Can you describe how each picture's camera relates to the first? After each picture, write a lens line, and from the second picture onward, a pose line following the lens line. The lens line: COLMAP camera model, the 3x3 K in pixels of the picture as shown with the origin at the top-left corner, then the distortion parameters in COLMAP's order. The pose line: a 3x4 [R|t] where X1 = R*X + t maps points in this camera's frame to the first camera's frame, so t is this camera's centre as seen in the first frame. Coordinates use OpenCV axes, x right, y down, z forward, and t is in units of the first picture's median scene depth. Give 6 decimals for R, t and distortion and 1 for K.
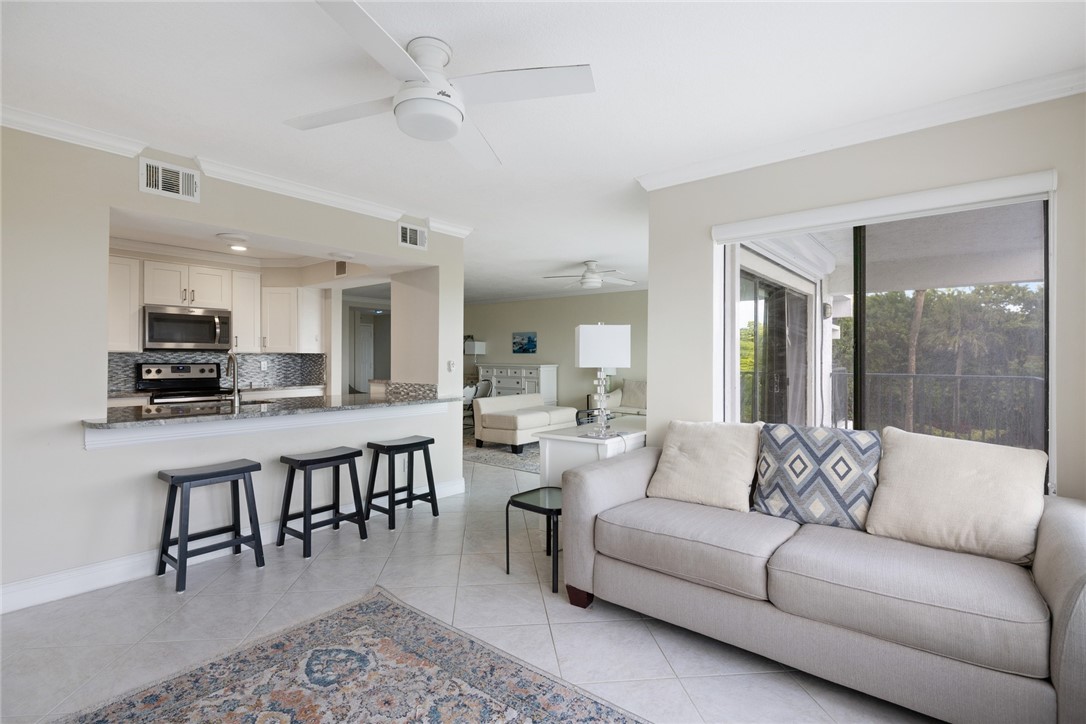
lens RADIAL K [[513.4, 0, 541.8], [0, 513.4, 358.6], [0, 0, 1]] dist [-0.000230, -0.000633]
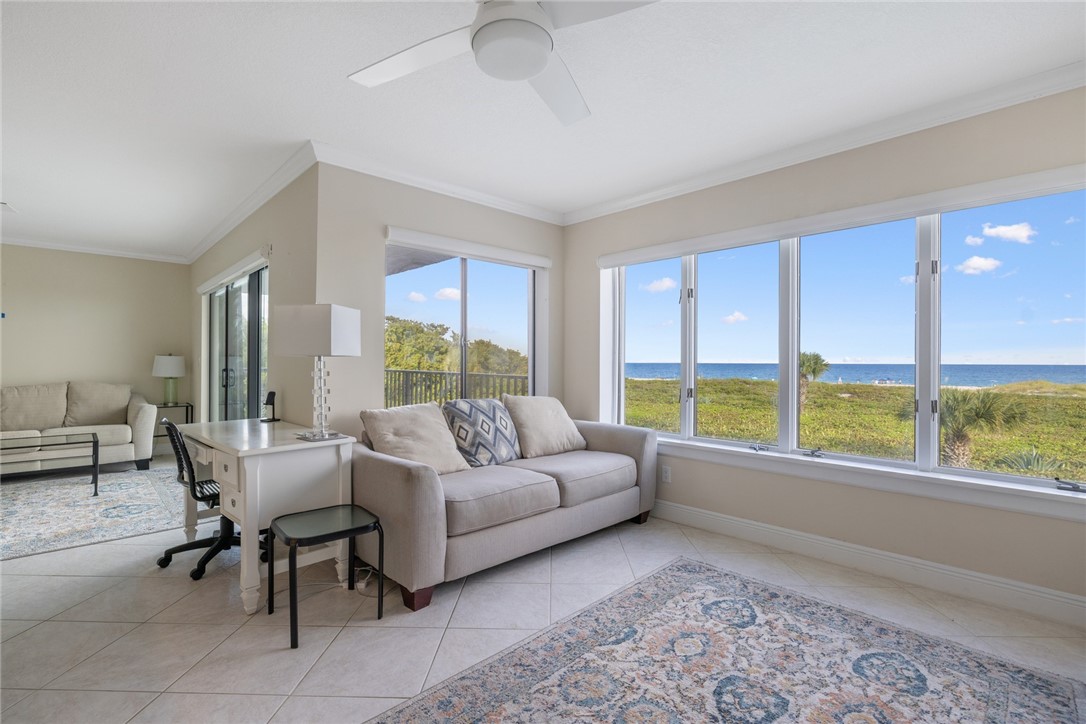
lens RADIAL K [[489.3, 0, 544.5], [0, 489.3, 366.8], [0, 0, 1]] dist [-0.003651, -0.000342]
pose [[0.124873, -0.009163, 0.992130, -0.912896], [-0.004689, 0.999941, 0.009825, 0.038542], [-0.992162, -0.005879, 0.124822, 0.782104]]
